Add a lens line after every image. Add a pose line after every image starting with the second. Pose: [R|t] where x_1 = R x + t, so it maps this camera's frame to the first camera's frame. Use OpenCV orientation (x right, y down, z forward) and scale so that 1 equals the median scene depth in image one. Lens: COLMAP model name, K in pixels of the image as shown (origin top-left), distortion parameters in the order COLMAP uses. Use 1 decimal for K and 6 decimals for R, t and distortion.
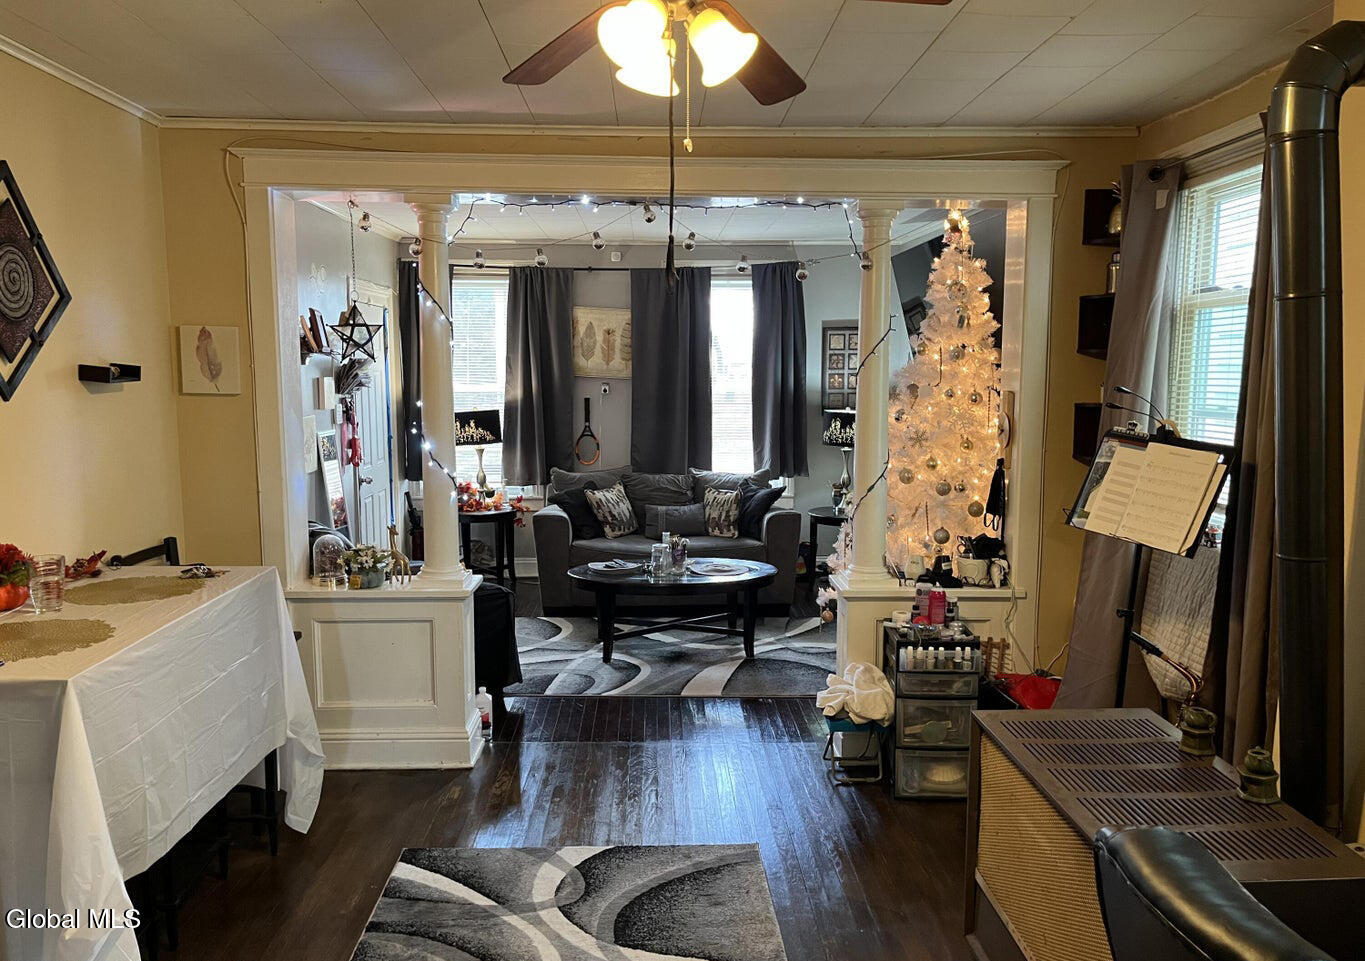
lens RADIAL K [[1049.7, 0, 683.9], [0, 1049.7, 507.0], [0, 0, 1]] dist [-0.021836, -0.004905]
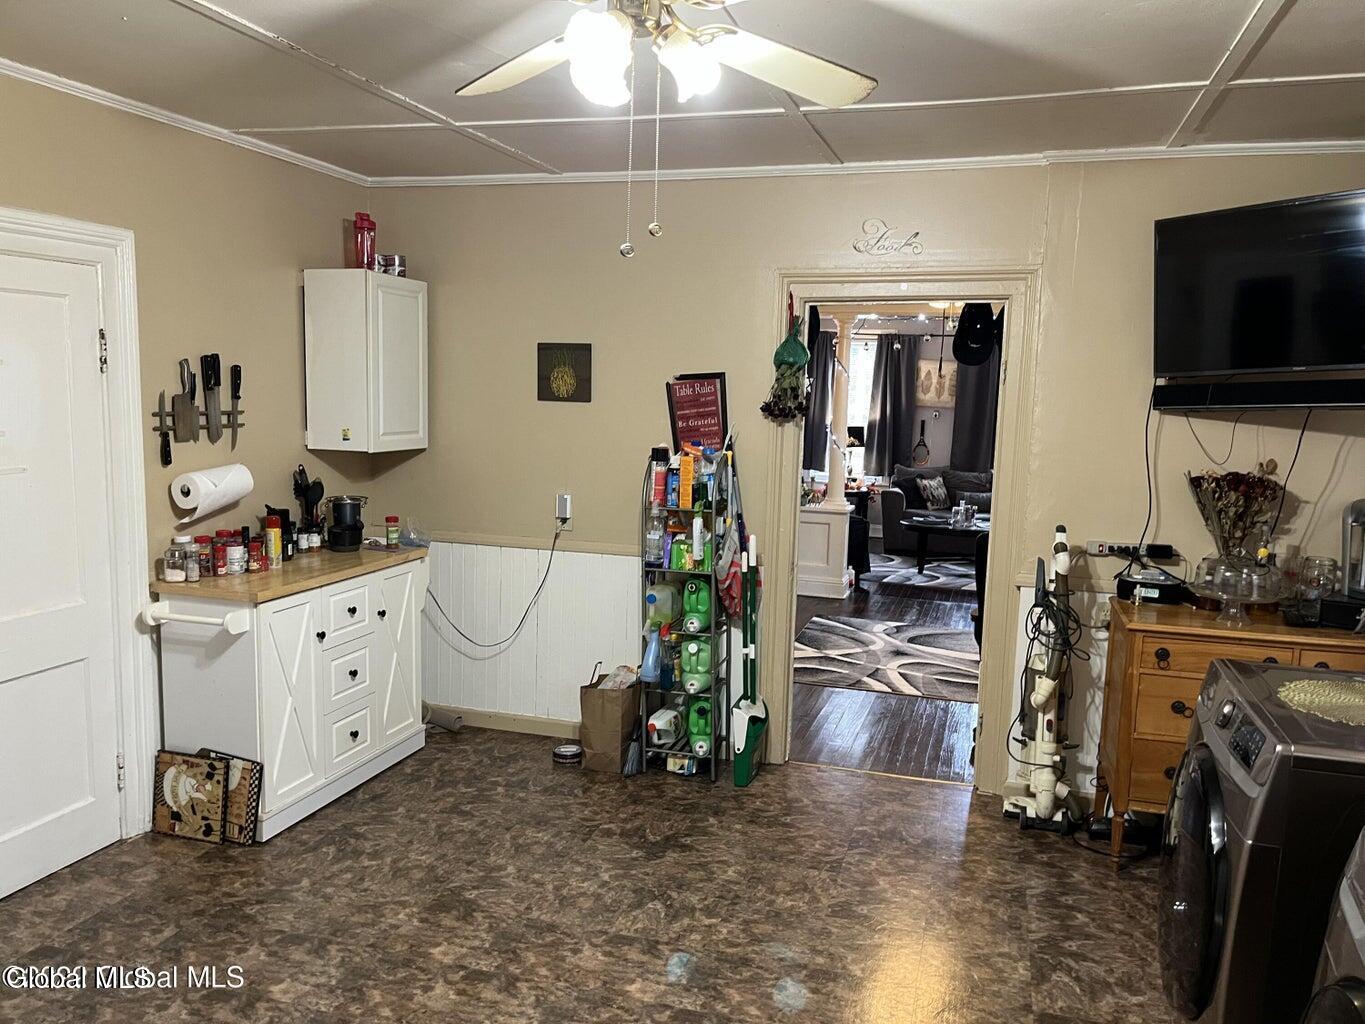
lens RADIAL K [[1038.8, 0, 682.9], [0, 1038.8, 536.4], [0, 0, 1]] dist [0.083227, 0.000127]
pose [[0.945218, 0.069879, -0.318873, 0.073796], [-0.069505, 0.997502, 0.012566, 0.069687], [0.318954, 0.010285, 0.947714, -0.547351]]
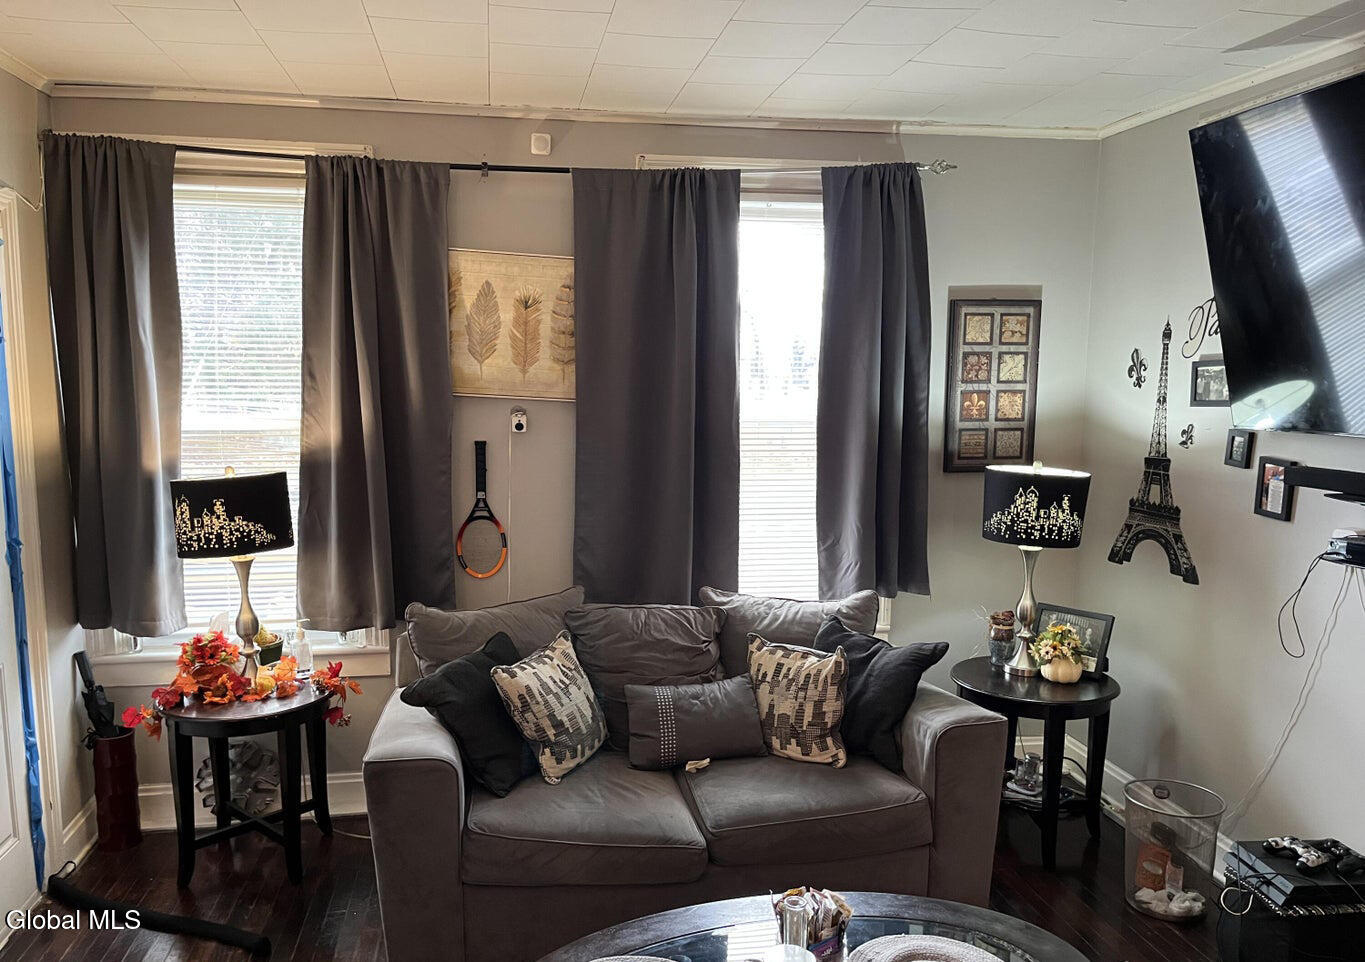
lens RADIAL K [[1049.7, 0, 683.9], [0, 1049.7, 507.5], [0, 0, 1]] dist [-0.021836, -0.004905]
pose [[0.989532, -0.015377, 0.143492, -0.071628], [0.016330, 0.999852, -0.005464, -0.071813], [-0.143386, 0.007750, 0.989636, 0.529367]]
